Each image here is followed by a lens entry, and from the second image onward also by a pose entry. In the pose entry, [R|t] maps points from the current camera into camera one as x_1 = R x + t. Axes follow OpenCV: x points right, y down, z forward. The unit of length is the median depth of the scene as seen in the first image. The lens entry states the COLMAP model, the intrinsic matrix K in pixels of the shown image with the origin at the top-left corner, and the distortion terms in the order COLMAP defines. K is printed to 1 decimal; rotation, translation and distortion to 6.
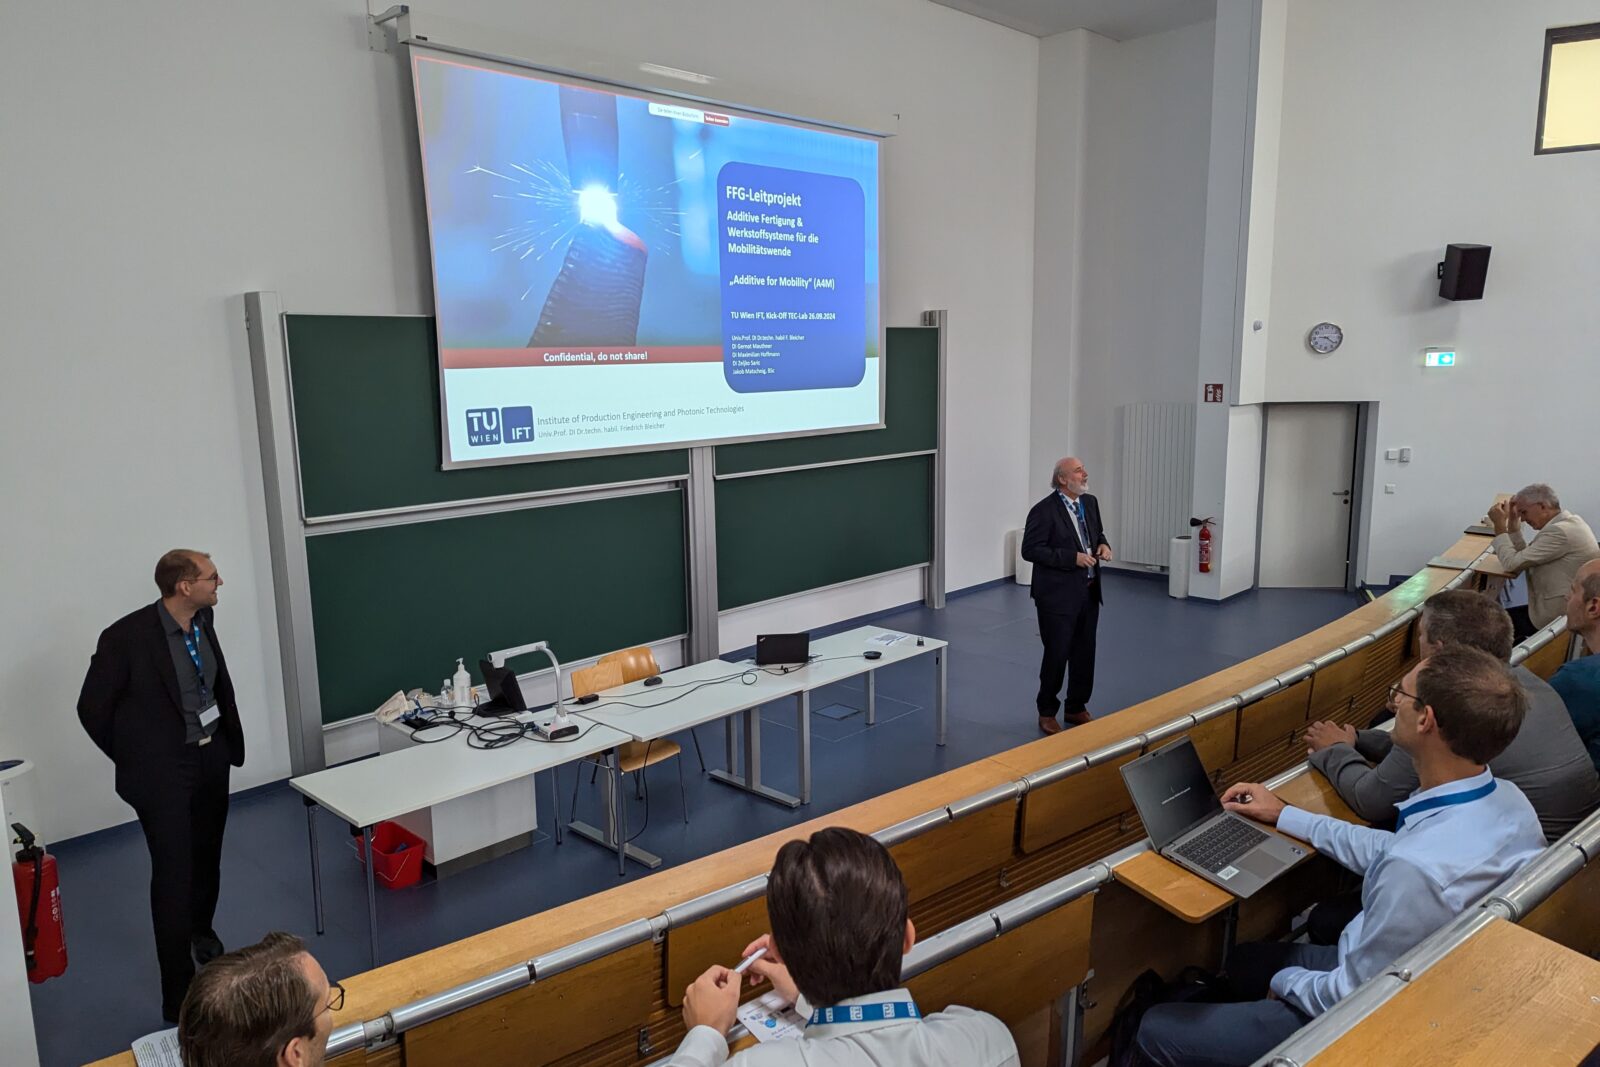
lens RADIAL K [[1117.2, 0, 794.3], [0, 1117.2, 544.7], [0, 0, 1]] dist [0.058484, -0.048790]
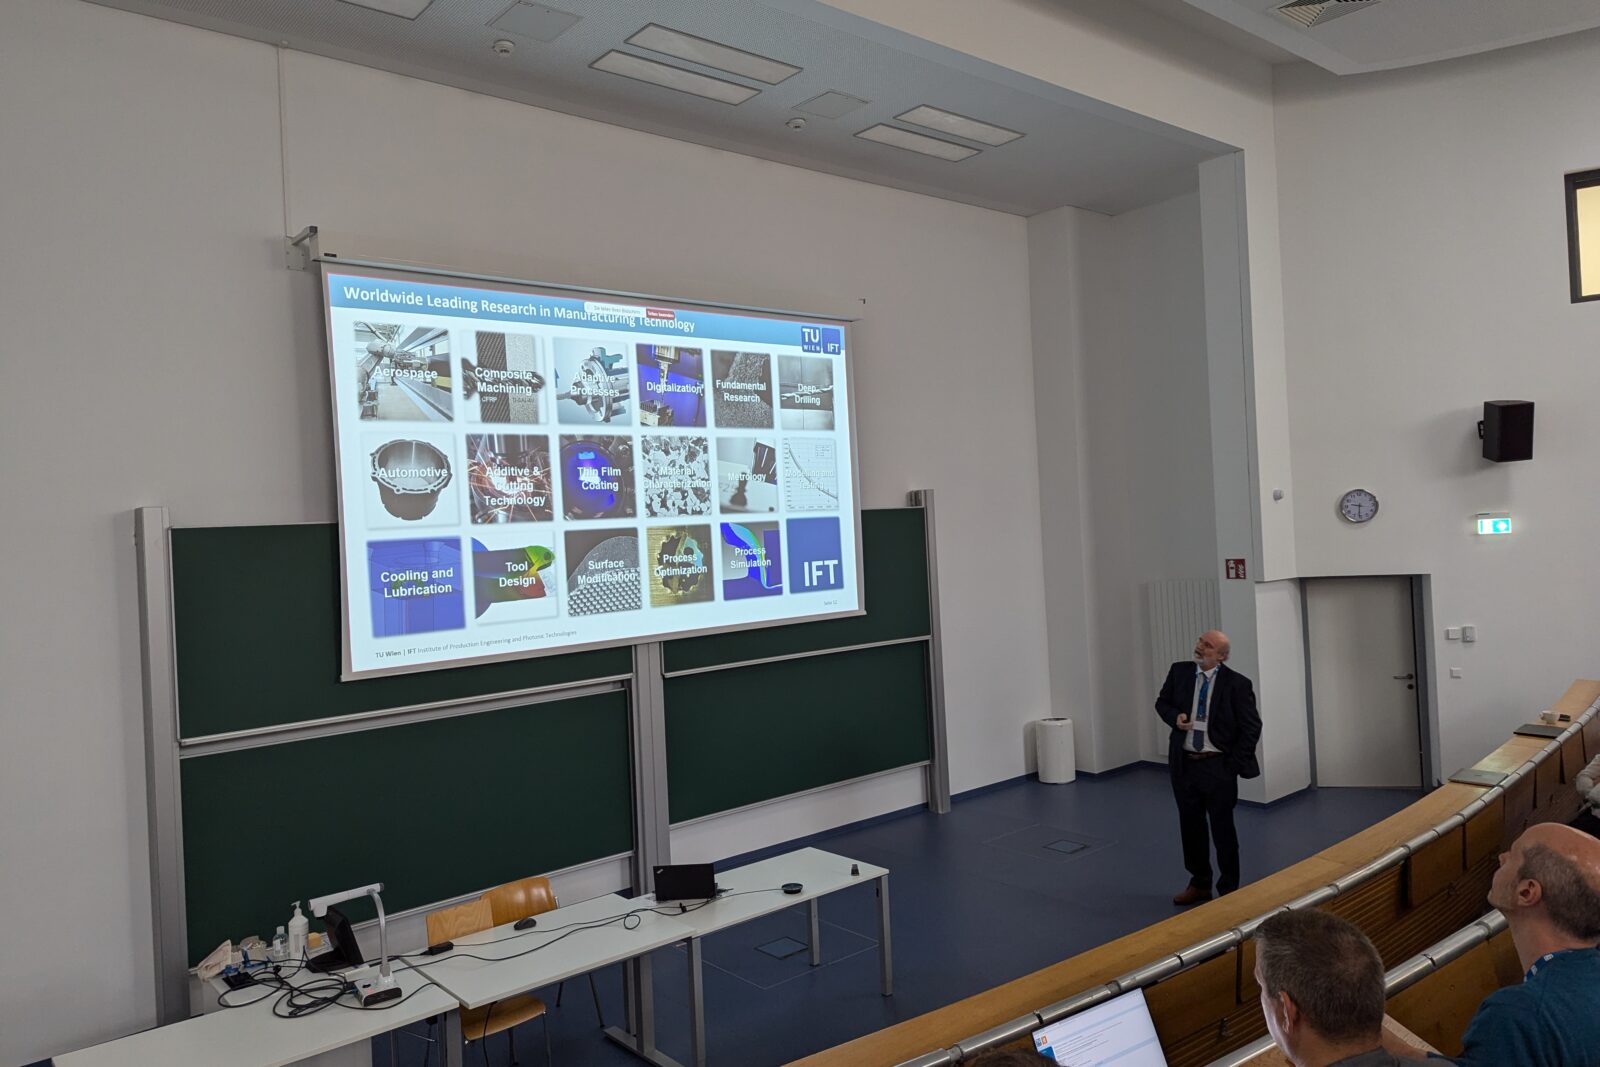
lens RADIAL K [[1117.2, 0, 774.0], [0, 1117.2, 515.8], [0, 0, 1]] dist [0.058484, -0.048790]
pose [[0.993324, -0.032856, -0.110584, 0.135701], [0.012787, 0.984036, -0.177509, -0.025975], [0.114651, 0.174910, 0.977886, 0.076922]]
